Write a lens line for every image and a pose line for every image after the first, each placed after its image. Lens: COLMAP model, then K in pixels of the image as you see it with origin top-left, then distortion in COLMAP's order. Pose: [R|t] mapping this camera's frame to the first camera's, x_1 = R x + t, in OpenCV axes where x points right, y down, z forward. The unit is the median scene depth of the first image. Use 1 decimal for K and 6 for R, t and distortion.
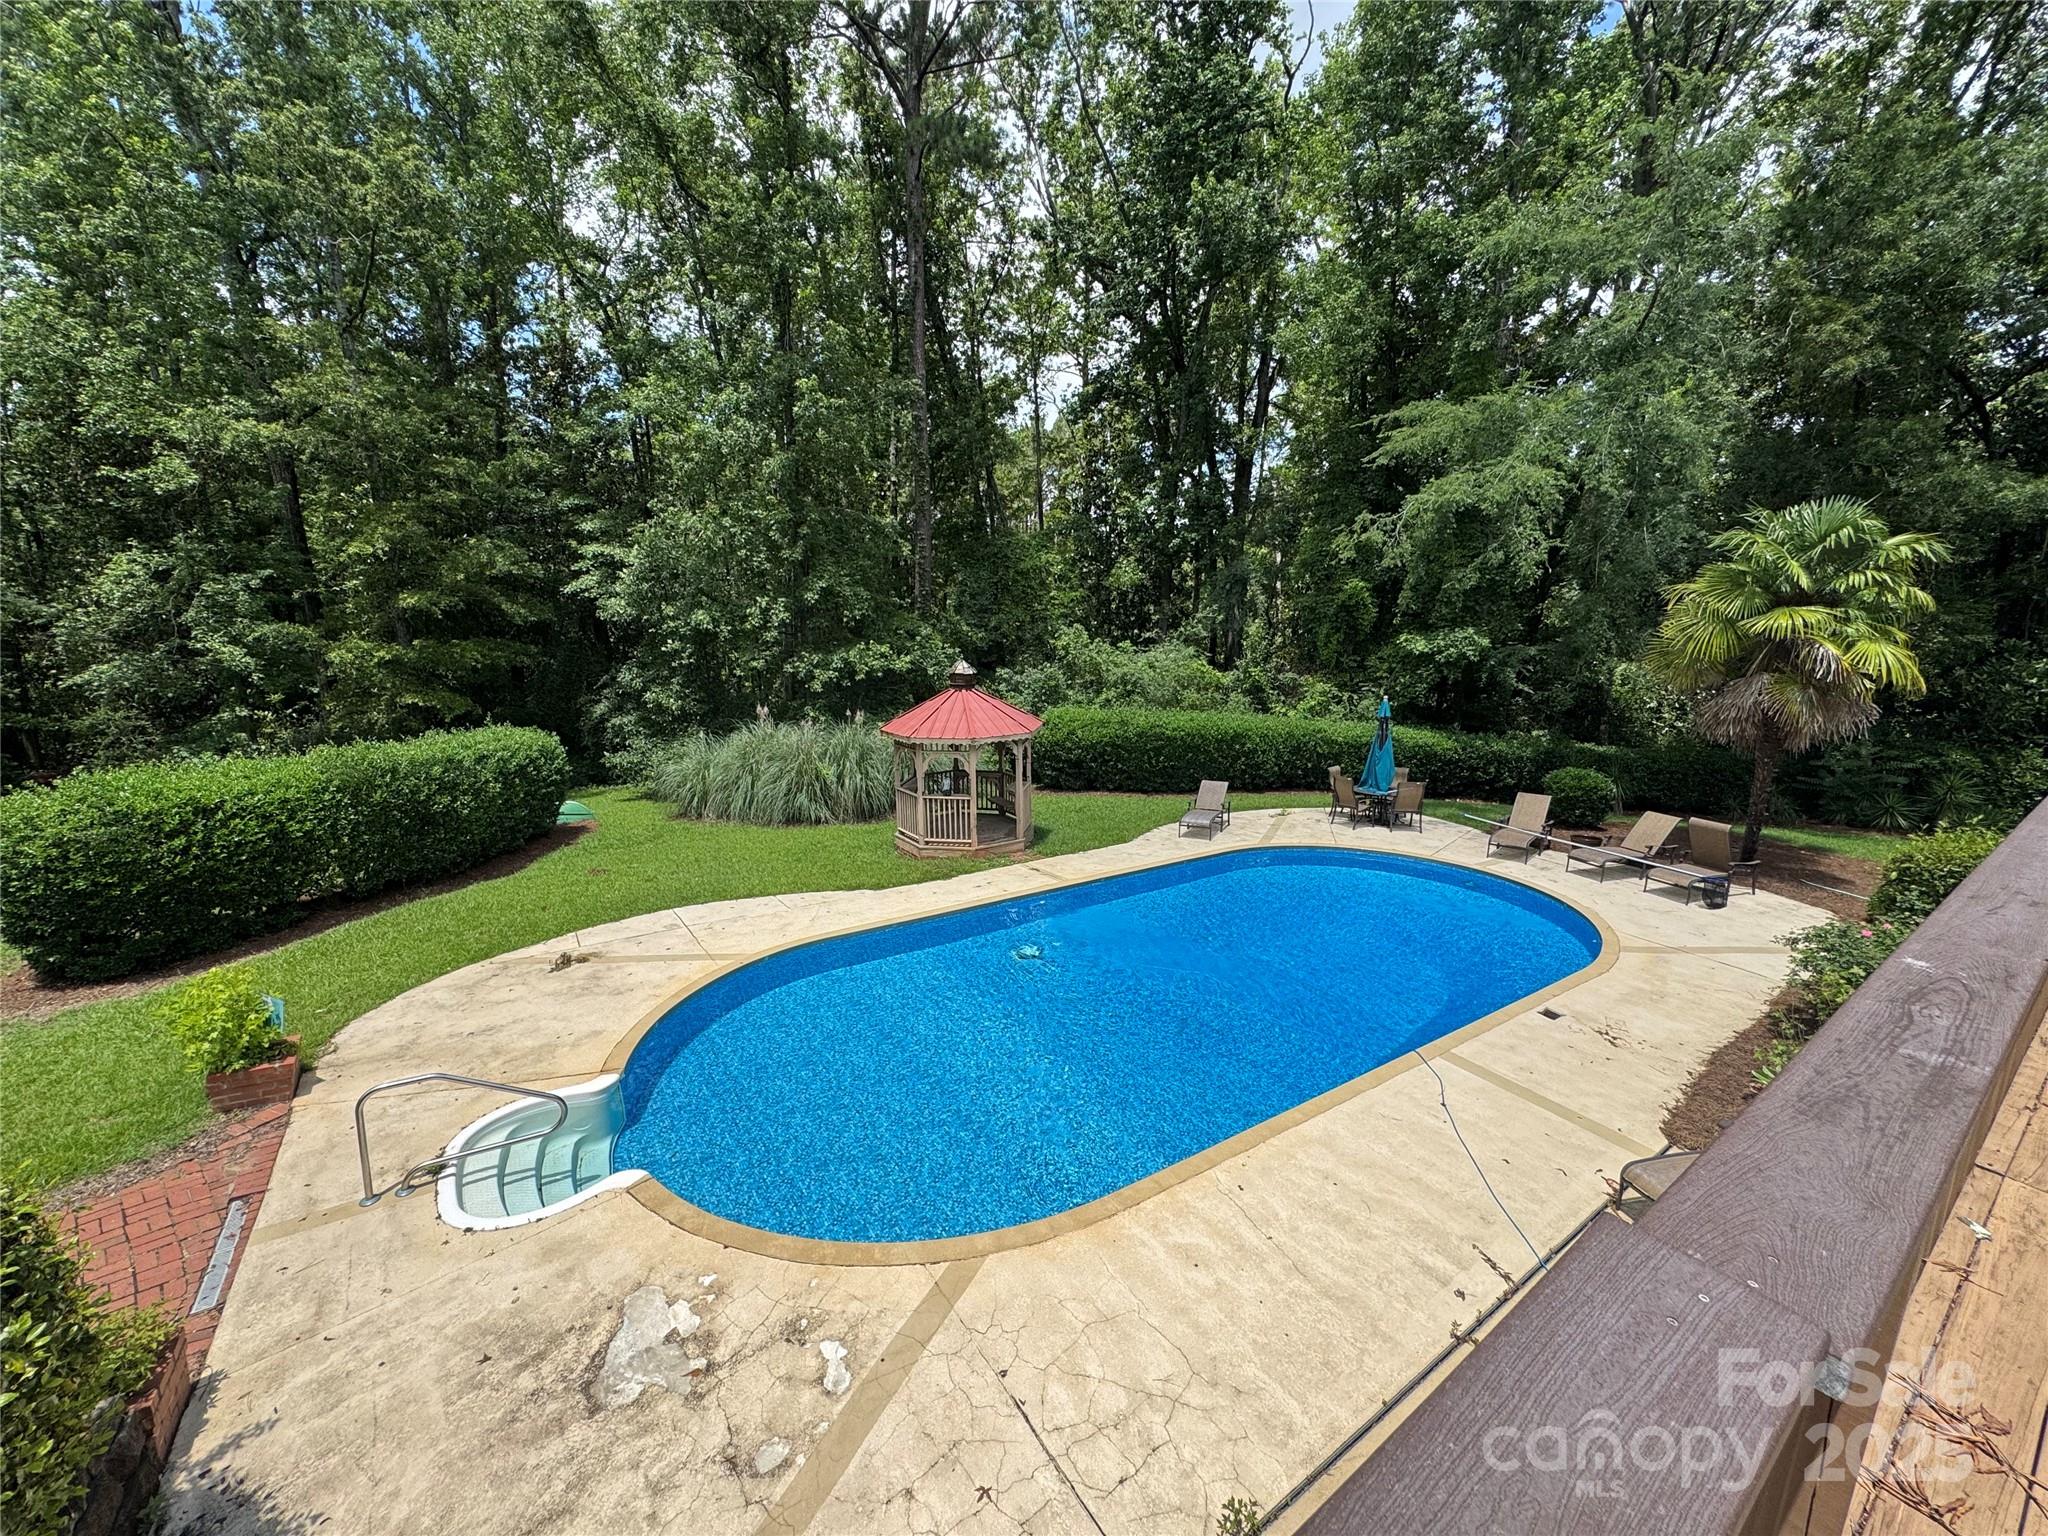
lens RADIAL K [[813.5, 0, 1034.8], [0, 813.5, 724.4], [0, 0, 1]] dist [-0.003373, 0.000650]
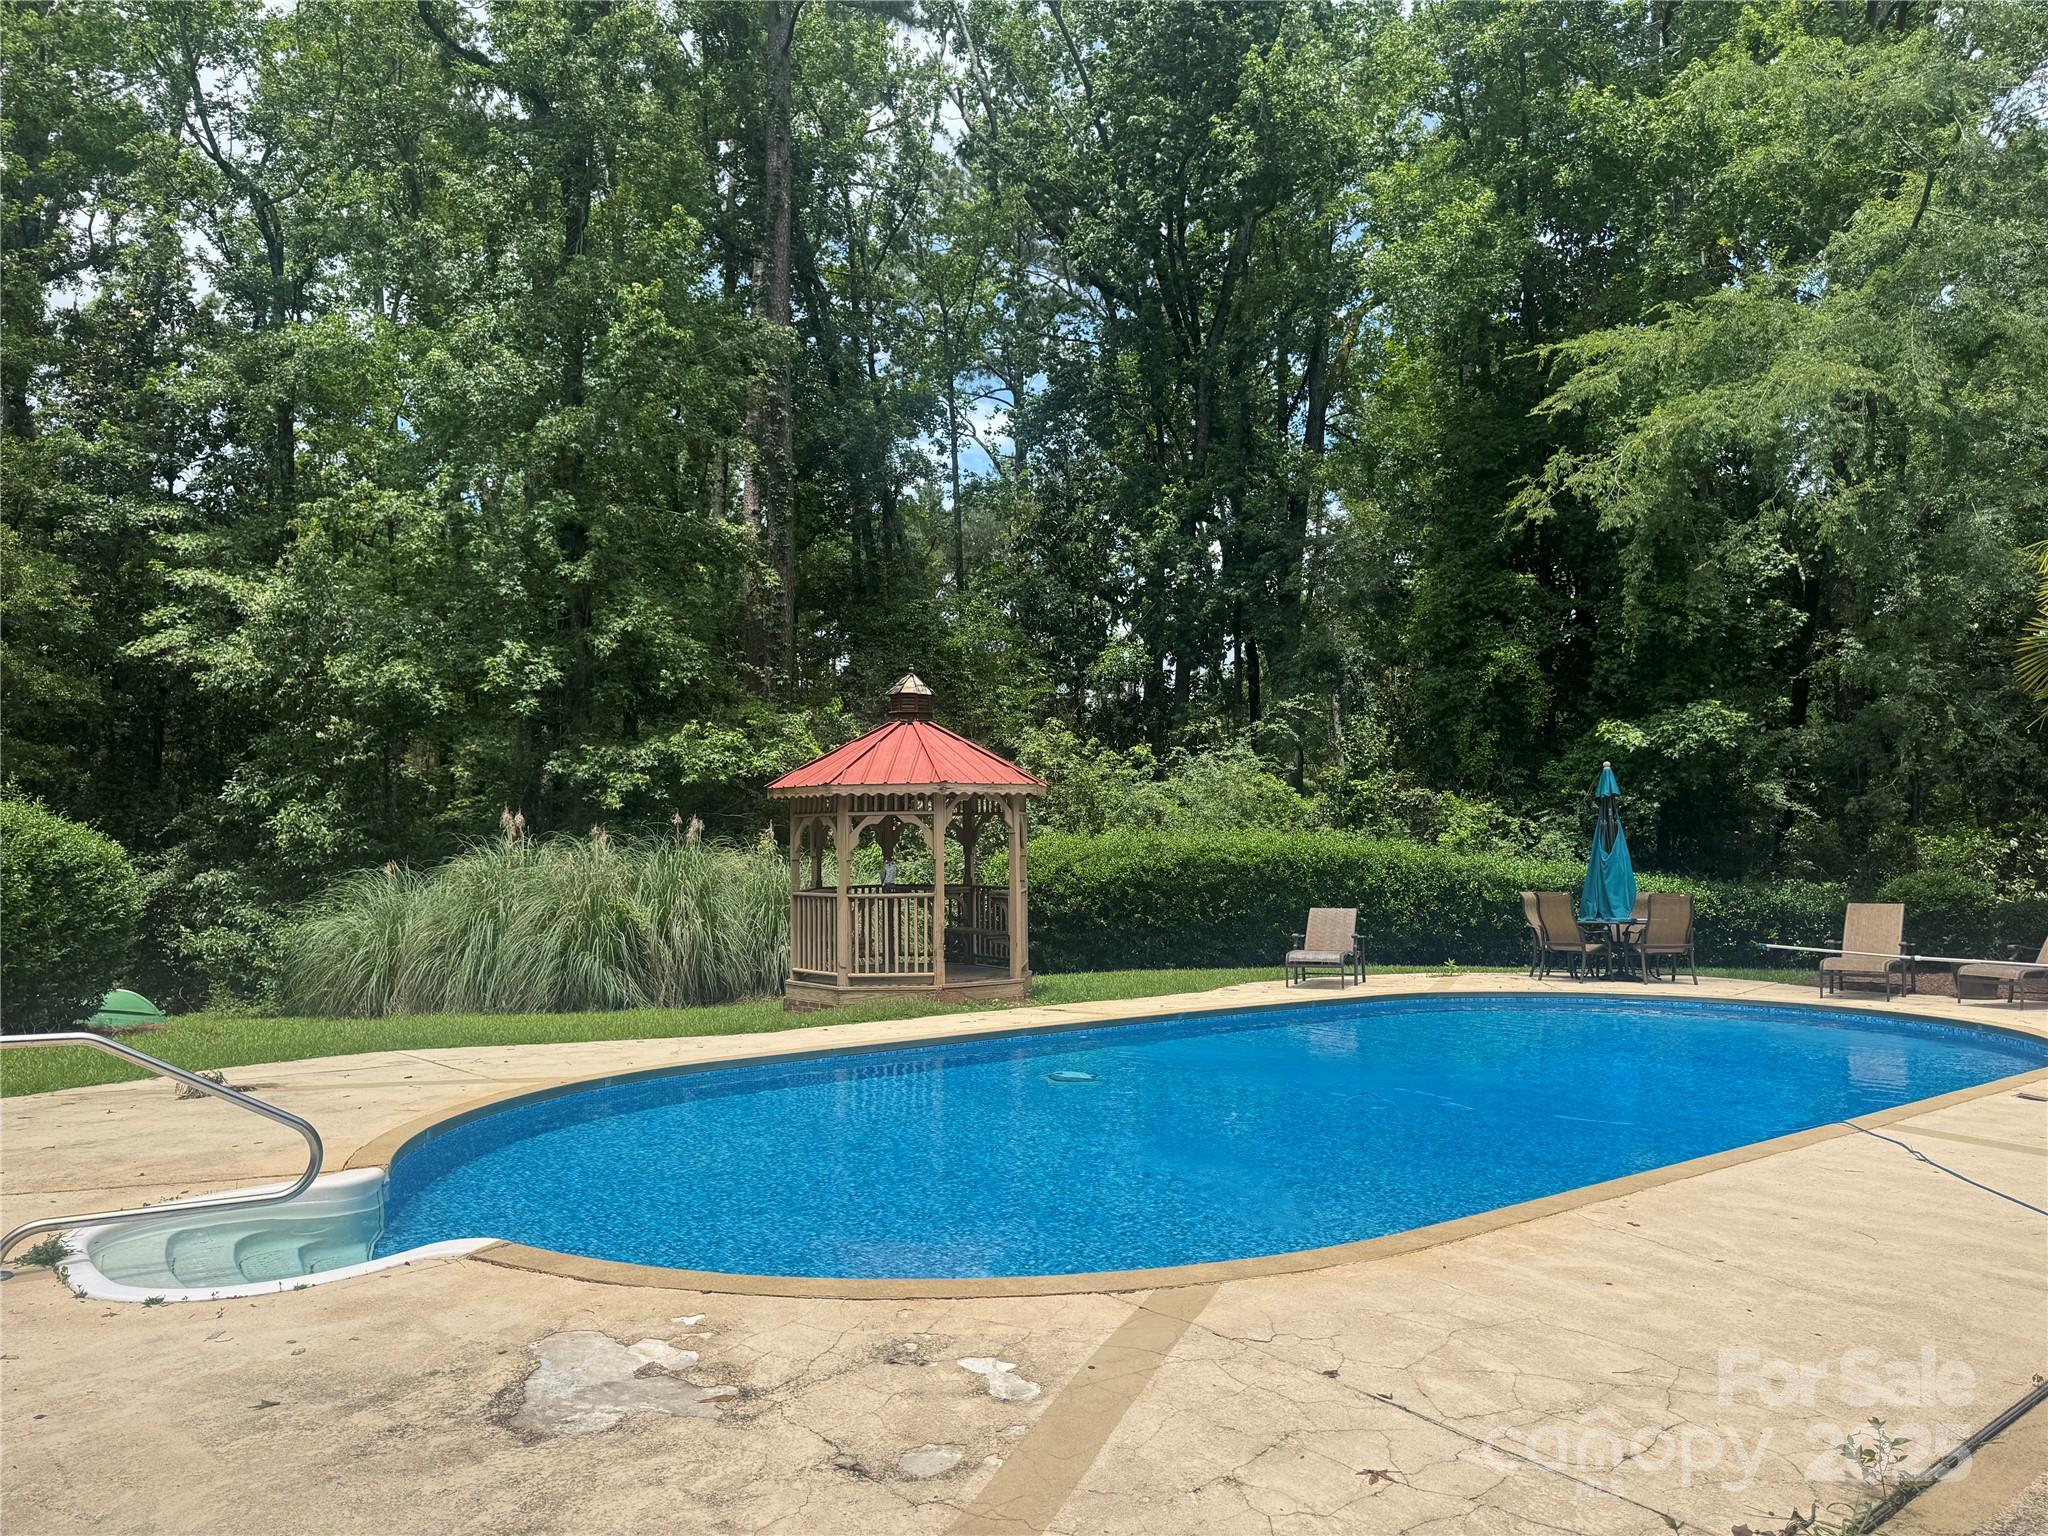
lens RADIAL K [[1437.2, 0, 1021.5], [0, 1437.2, 763.2], [0, 0, 1]] dist [0.019841, -0.019818]
pose [[0.994912, 0.008237, 0.100414, -0.202849], [0.014896, 0.973674, -0.227458, 0.386260], [-0.099644, 0.227796, 0.968597, 0.027383]]
